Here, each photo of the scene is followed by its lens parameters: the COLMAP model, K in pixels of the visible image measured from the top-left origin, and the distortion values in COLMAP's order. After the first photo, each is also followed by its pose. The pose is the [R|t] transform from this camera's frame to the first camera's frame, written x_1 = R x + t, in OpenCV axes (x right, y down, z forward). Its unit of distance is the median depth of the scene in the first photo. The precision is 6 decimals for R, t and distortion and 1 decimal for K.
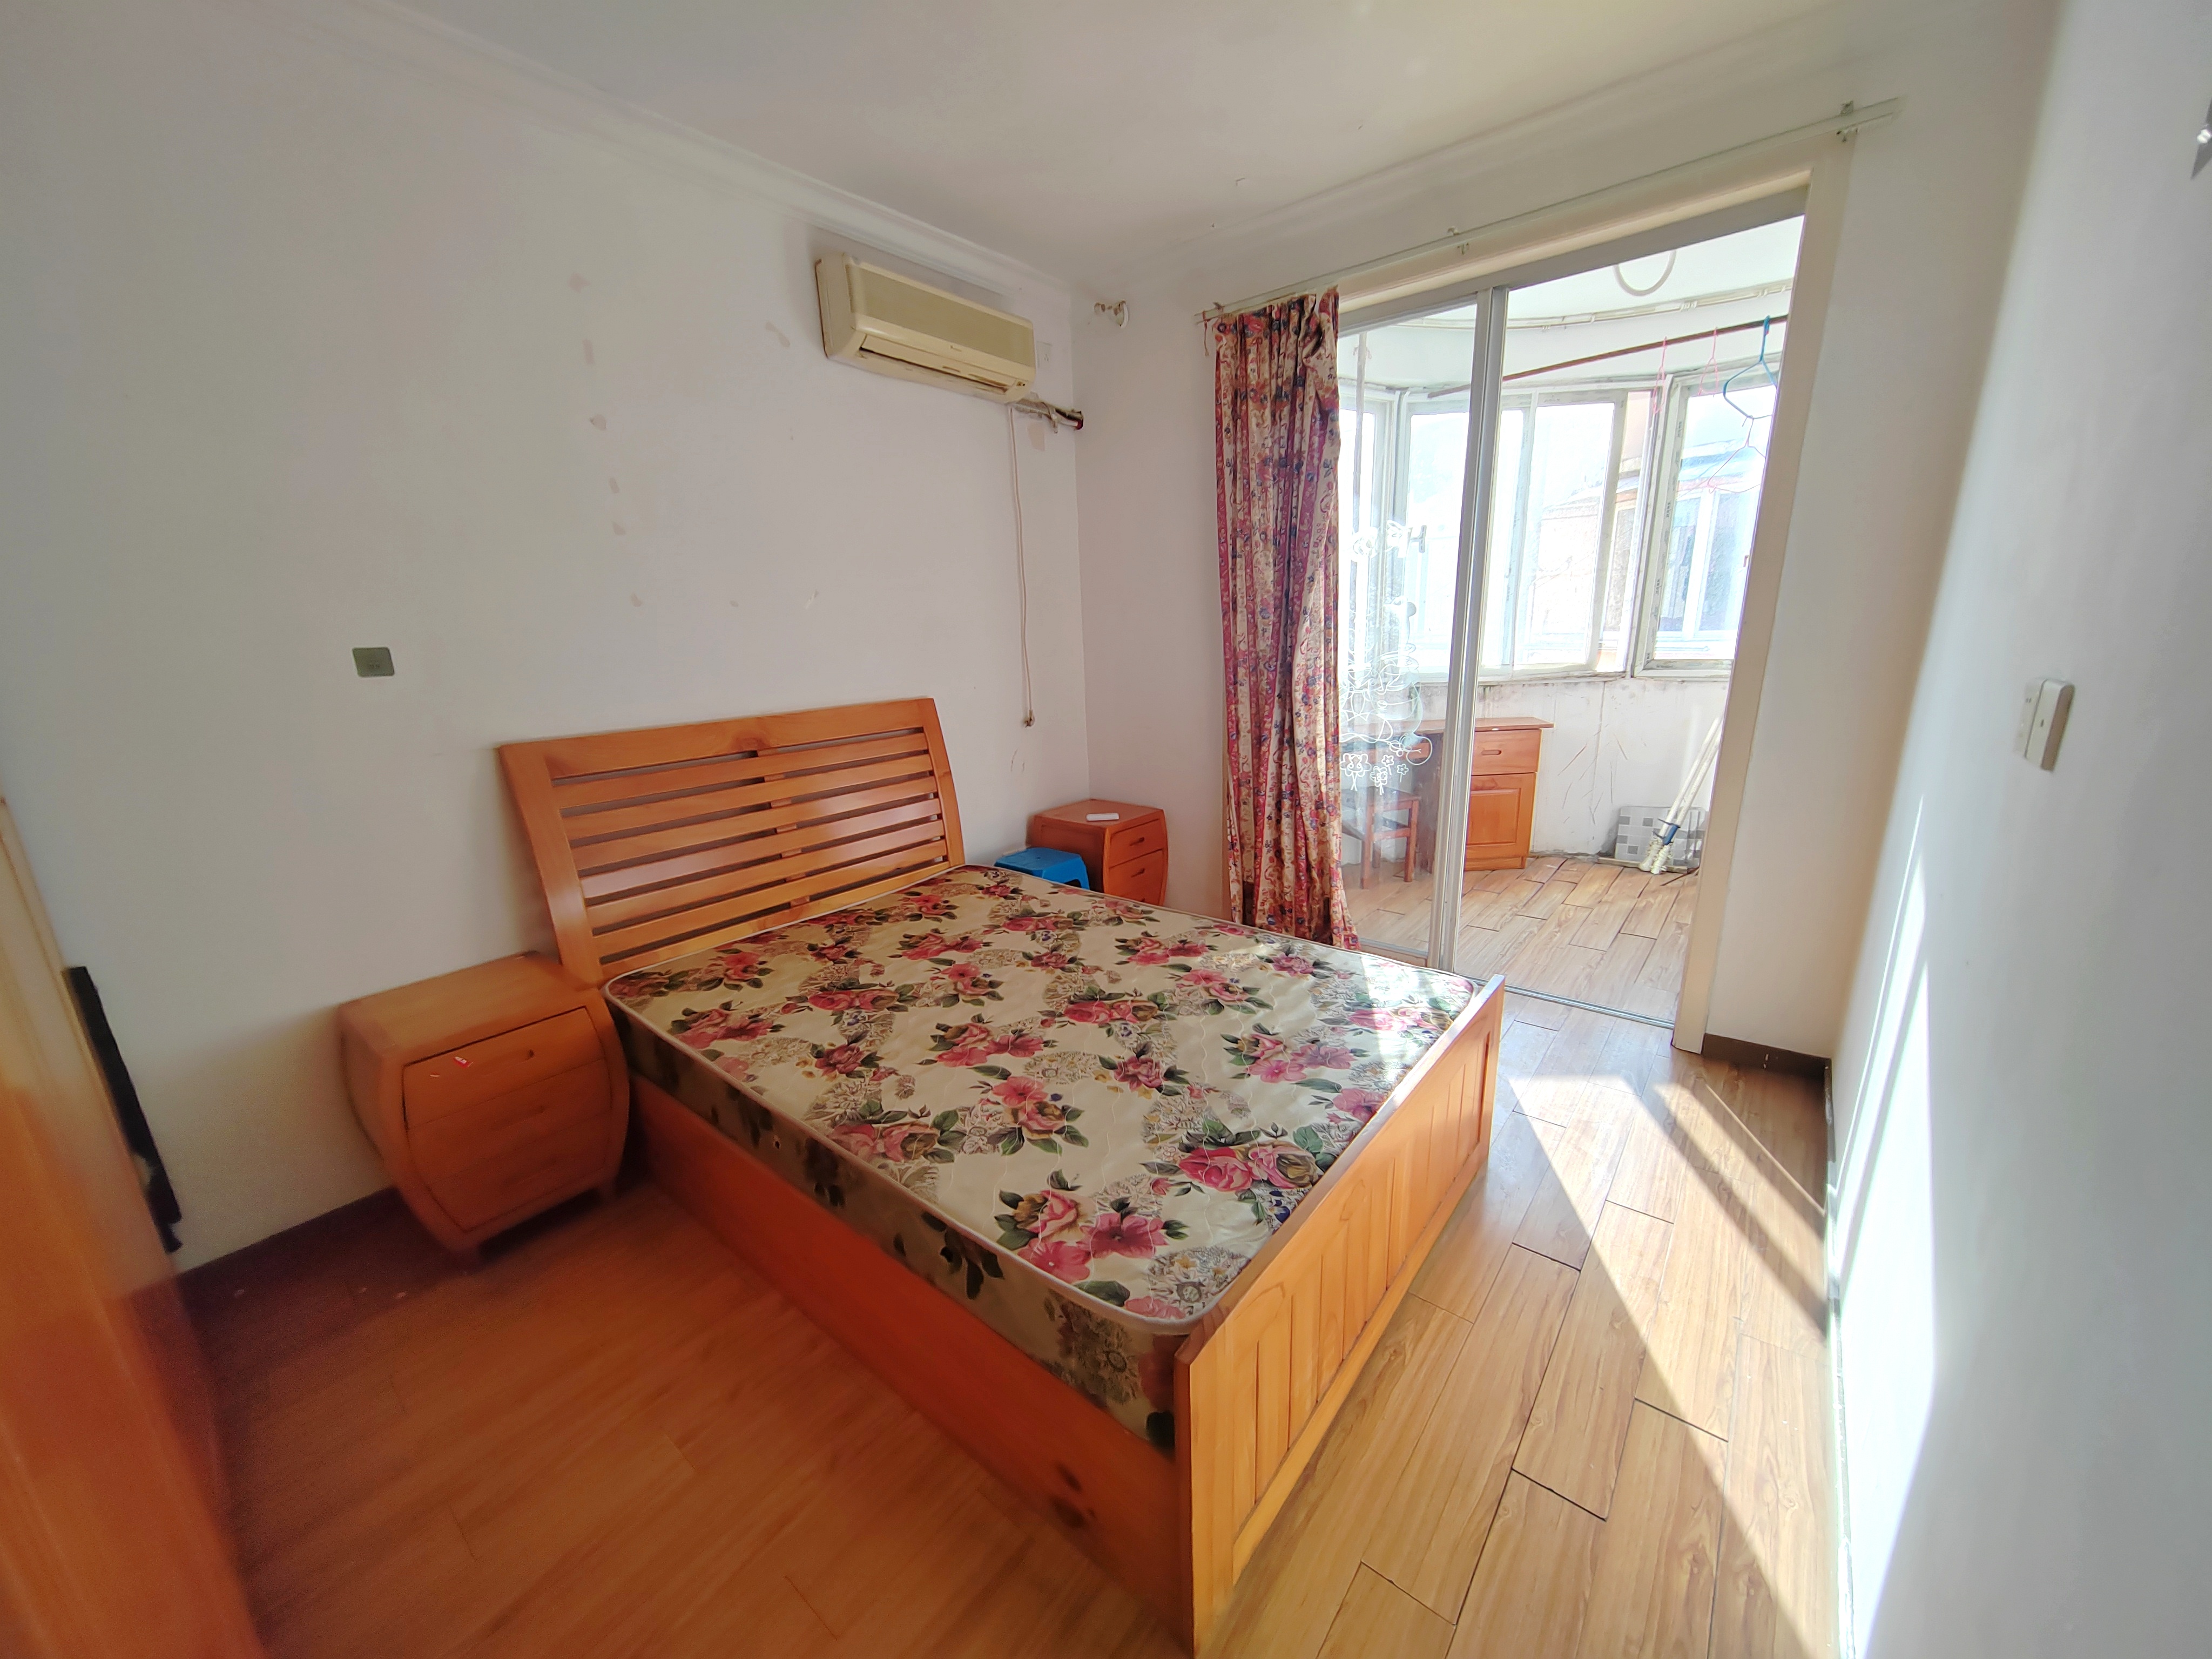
lens RADIAL K [[825.3, 0, 1113.6], [0, 825.3, 834.6], [0, 0, 1]] dist [0.002129, -0.000102]
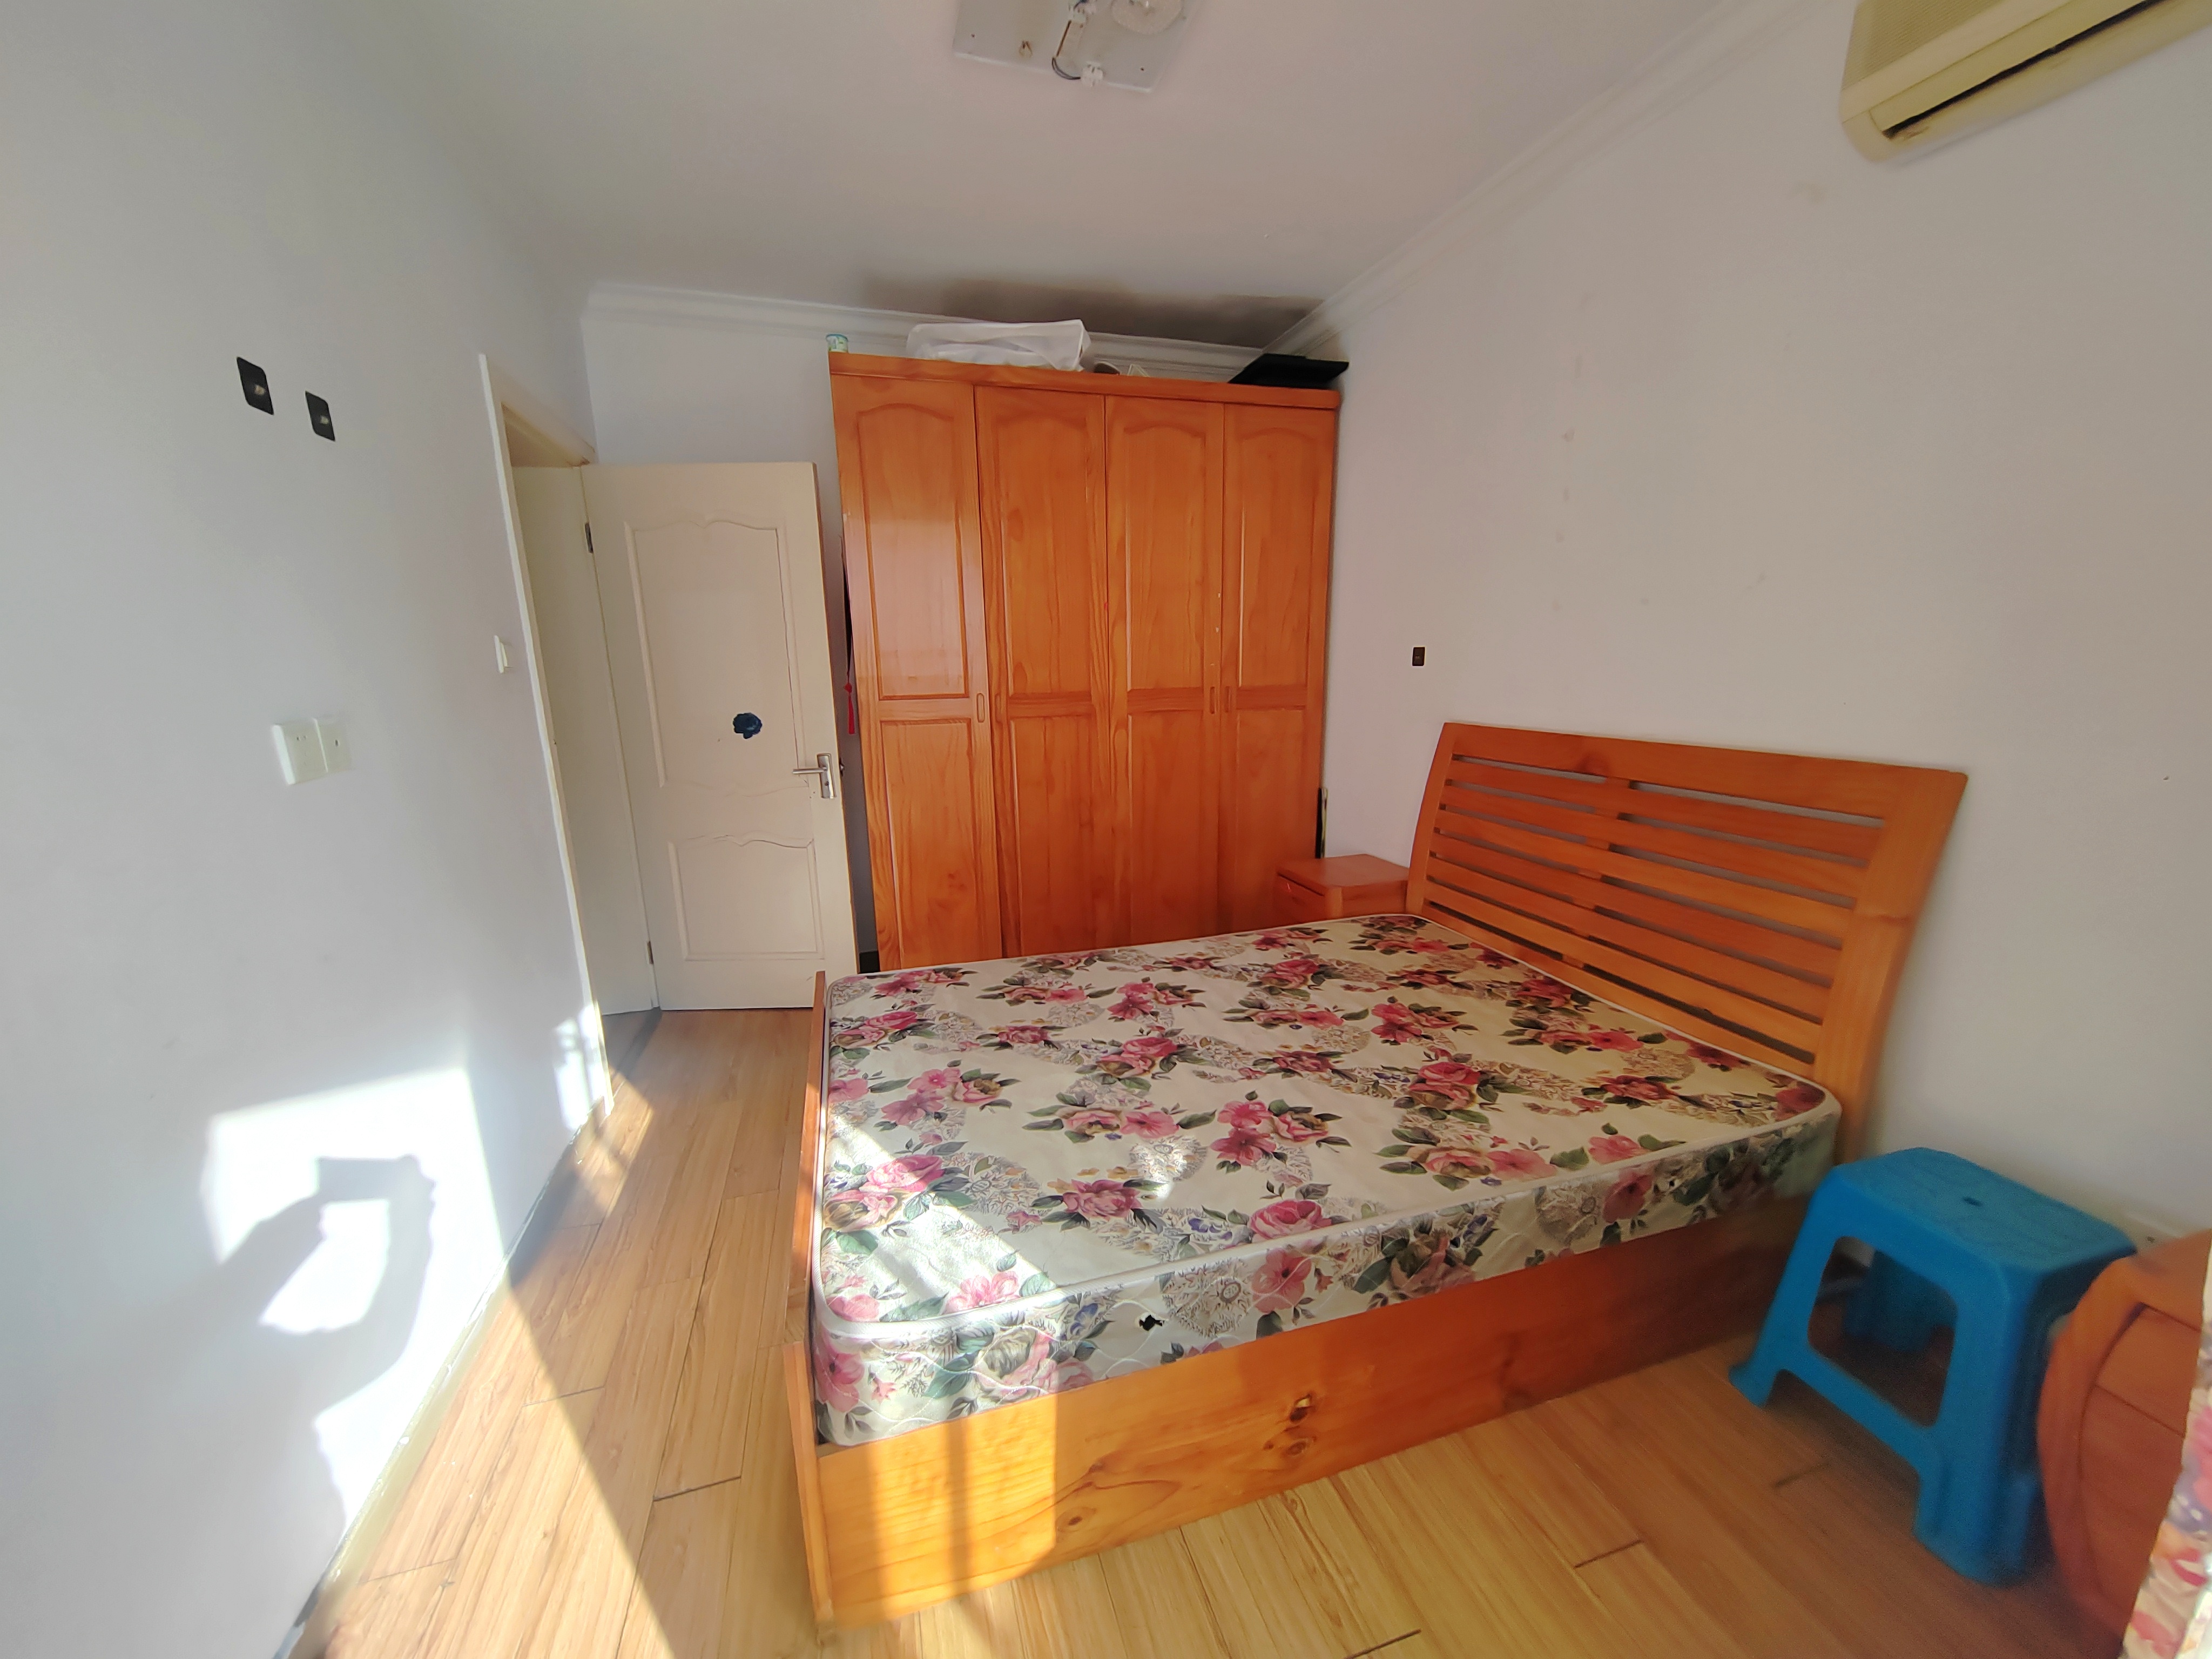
lens RADIAL K [[825.3, 0, 1105.4], [0, 825.3, 839.8], [0, 0, 1]] dist [0.002129, -0.000102]
pose [[-0.551489, 0.218778, -0.804982, 0.702078], [-0.174640, 0.913331, 0.367869, -0.340801], [0.815697, 0.343458, -0.465484, 1.280531]]
